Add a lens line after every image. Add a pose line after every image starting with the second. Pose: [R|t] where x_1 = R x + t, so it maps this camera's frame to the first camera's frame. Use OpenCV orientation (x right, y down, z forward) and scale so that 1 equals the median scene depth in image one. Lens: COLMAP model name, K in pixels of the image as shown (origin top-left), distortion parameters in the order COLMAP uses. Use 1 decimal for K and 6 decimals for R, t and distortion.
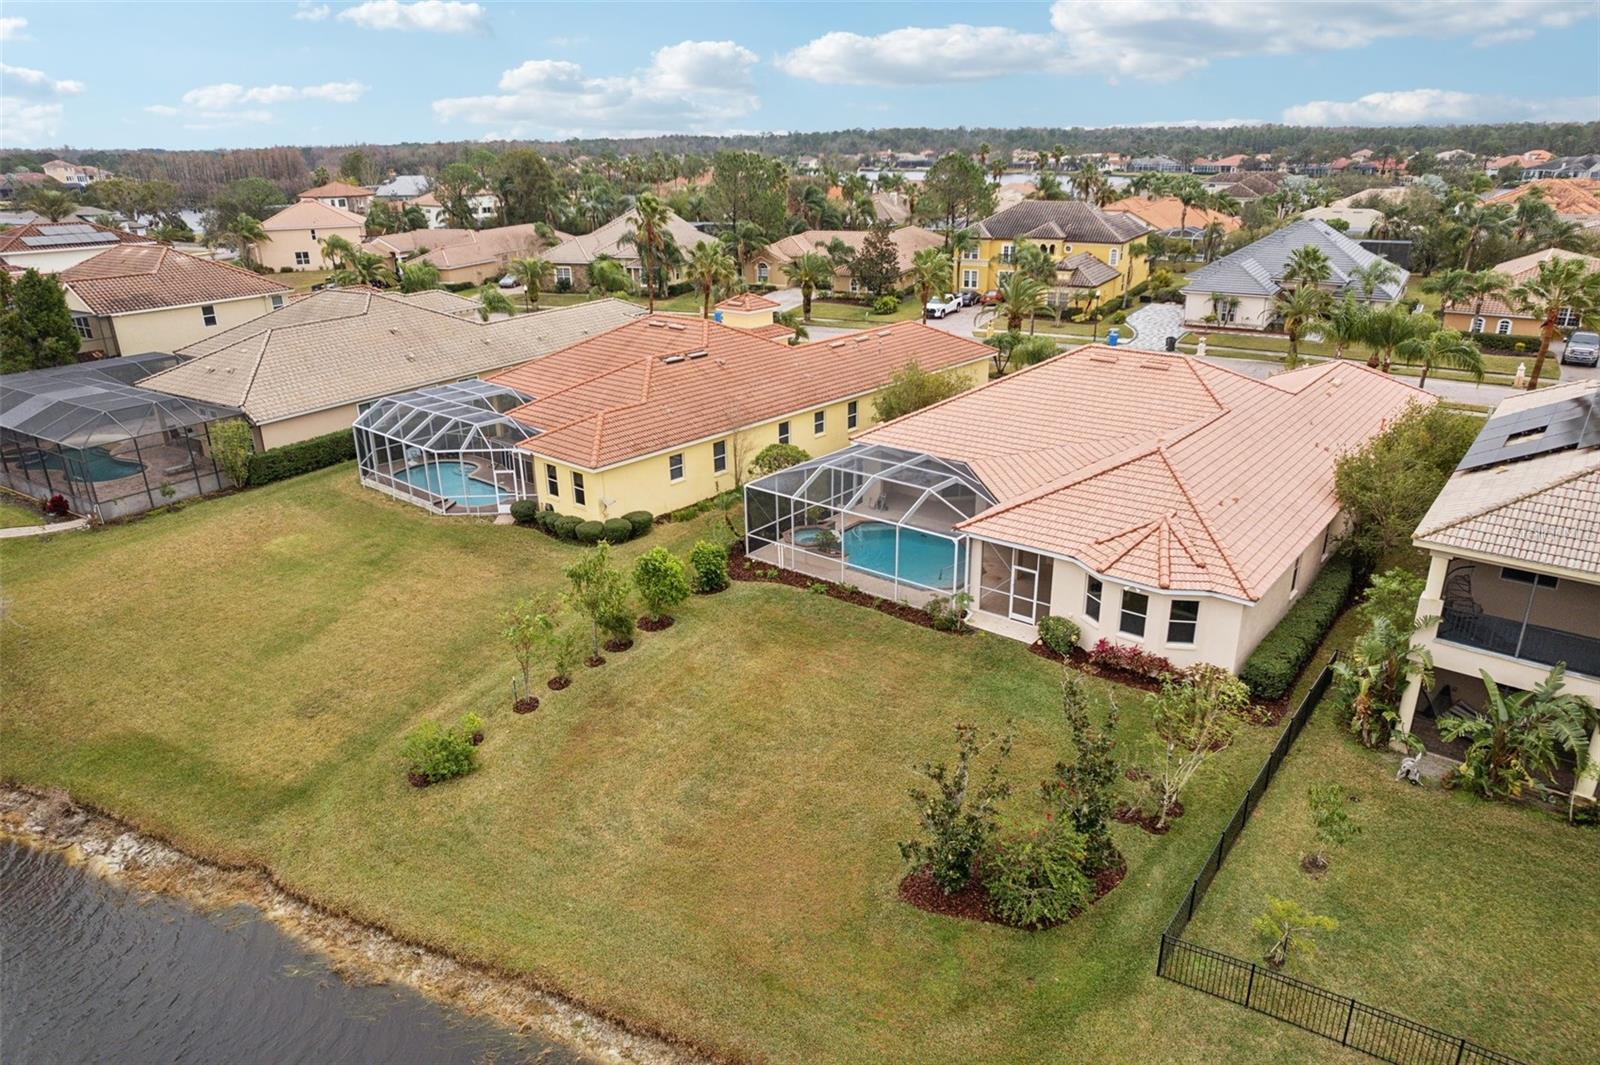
lens RADIAL K [[1029.4, 0, 813.2], [0, 1029.4, 535.1], [0, 0, 1]] dist [-0.049772, 0.026343]
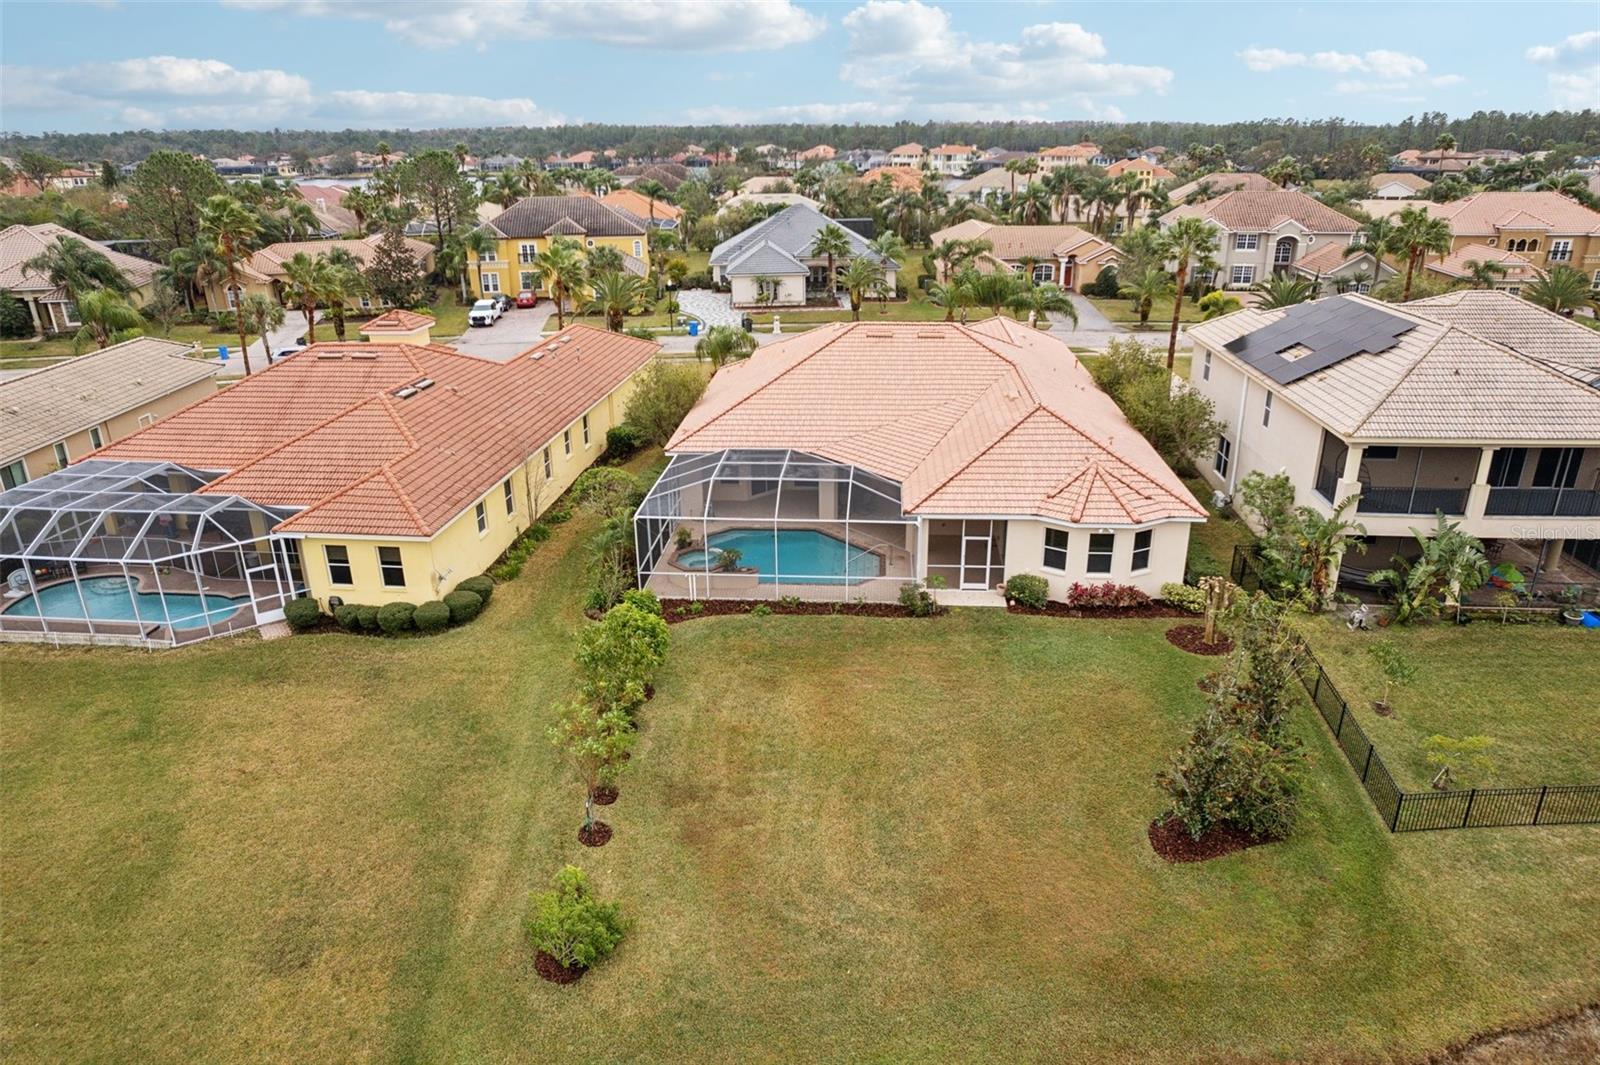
lens RADIAL K [[1035.1, 0, 805.4], [0, 1035.1, 536.7], [0, 0, 1]] dist [-0.075686, 0.066766]
pose [[0.822283, -0.202490, 0.531836, -0.470398], [0.202656, 0.977481, 0.058833, -0.061732], [-0.531772, 0.059403, 0.844802, 0.220189]]
